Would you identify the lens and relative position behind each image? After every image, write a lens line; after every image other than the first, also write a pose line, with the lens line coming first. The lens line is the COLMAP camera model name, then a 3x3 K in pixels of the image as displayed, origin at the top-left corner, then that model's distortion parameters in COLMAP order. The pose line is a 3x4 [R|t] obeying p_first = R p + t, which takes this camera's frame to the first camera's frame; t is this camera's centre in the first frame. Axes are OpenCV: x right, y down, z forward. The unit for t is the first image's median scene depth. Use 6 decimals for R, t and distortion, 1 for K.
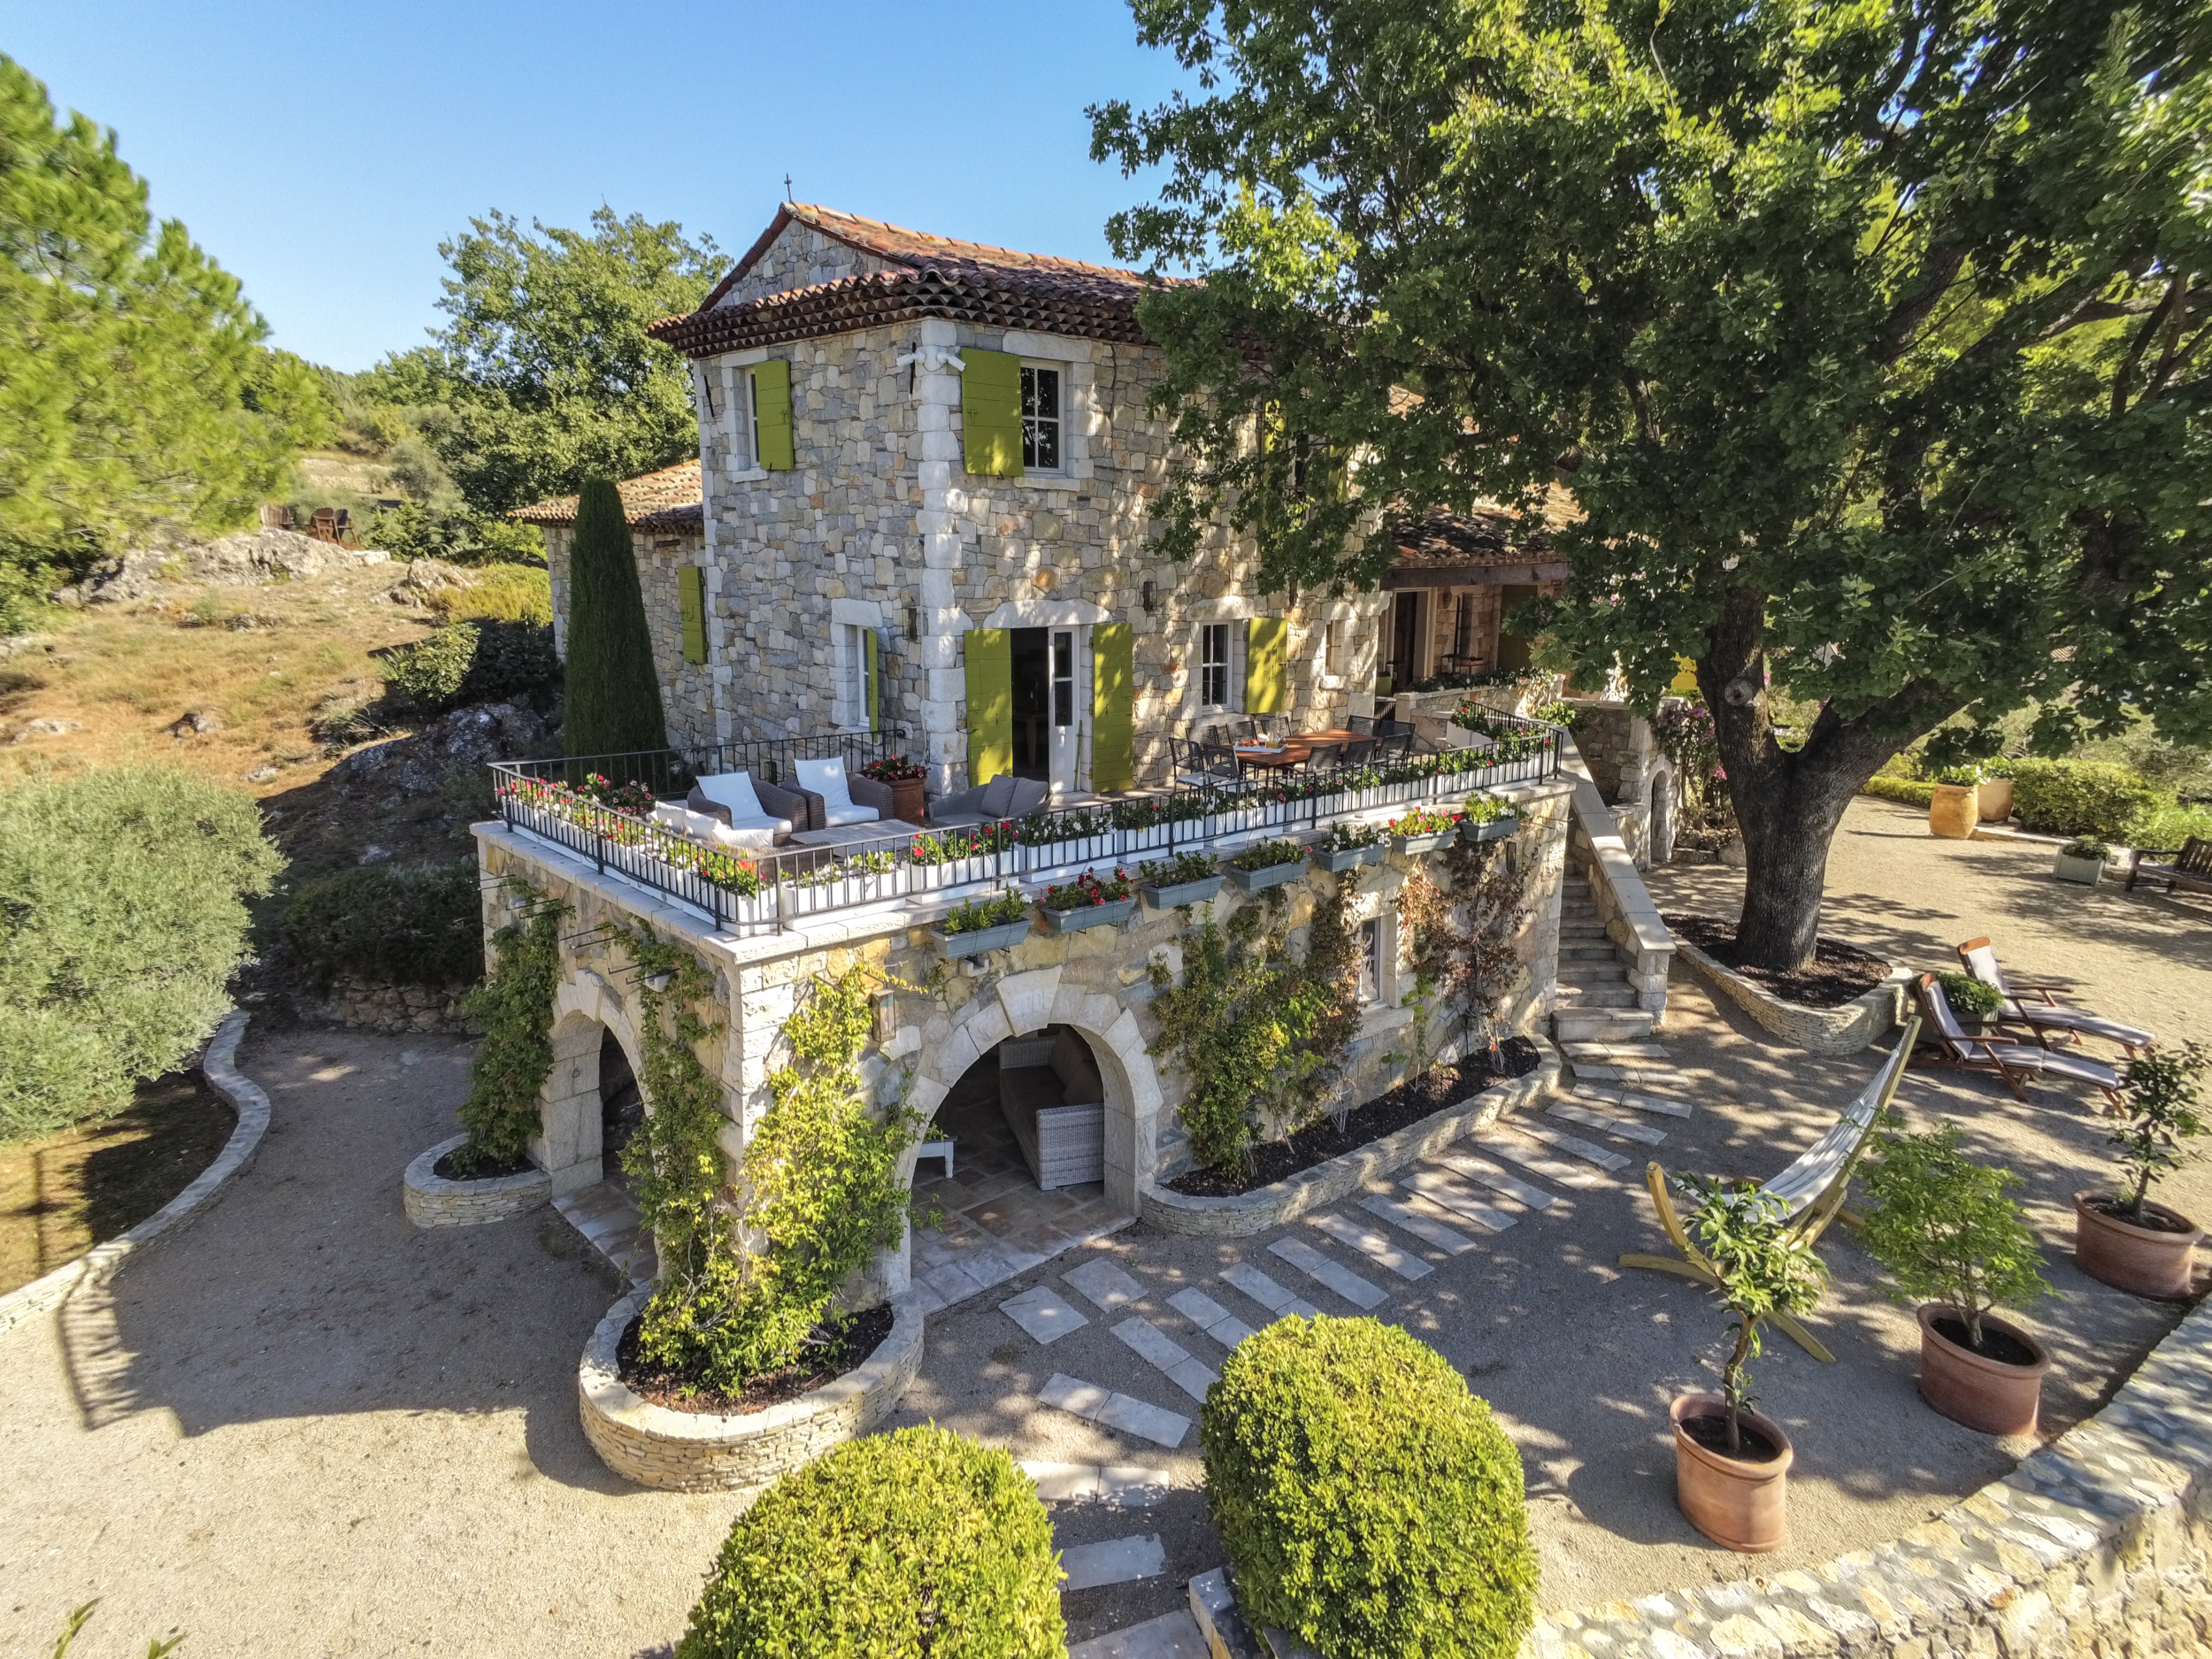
lens RADIAL K [[1461.3, 0, 1105.9], [0, 1461.3, 825.6], [0, 0, 1]] dist [0.002322, 0.002663]
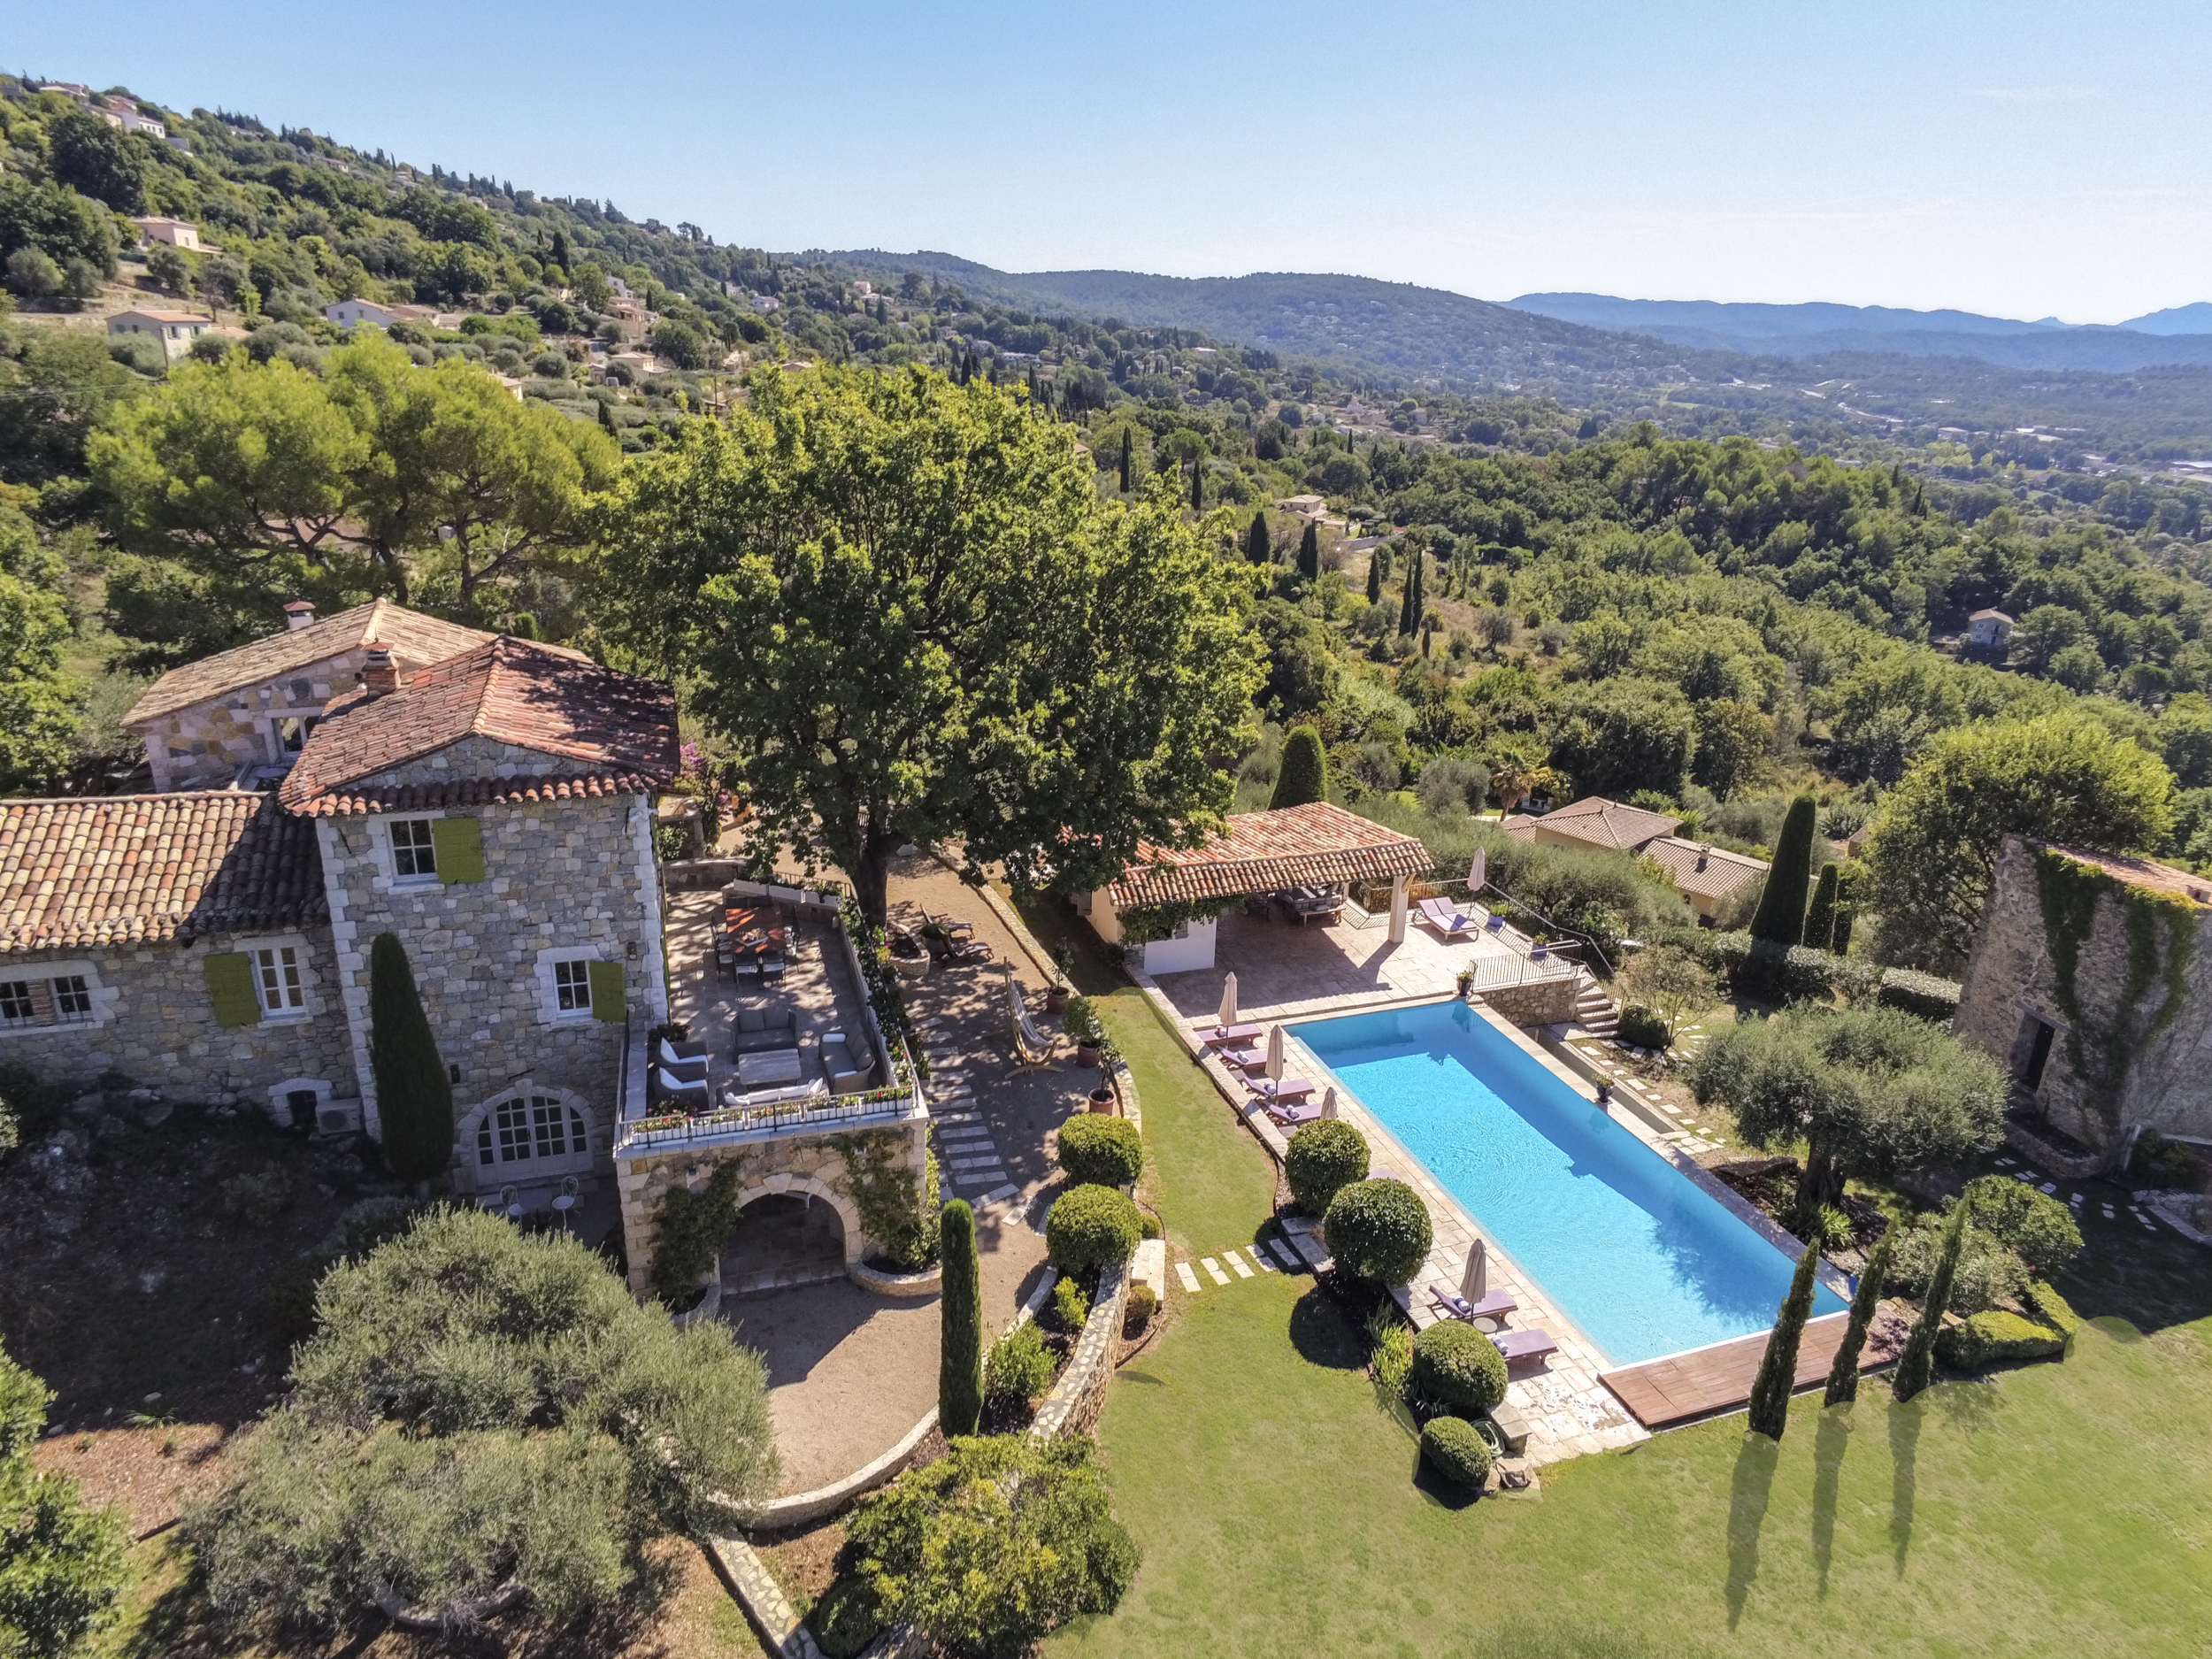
lens RADIAL K [[1461.3, 0, 1105.1], [0, 1461.3, 835.3], [0, 0, 1]] dist [0.002322, 0.002663]
pose [[0.340117, -0.304650, 0.889668, -1.441117], [0.146873, 0.951669, 0.269732, -0.652389], [-0.928843, 0.038928, 0.368423, -0.174641]]
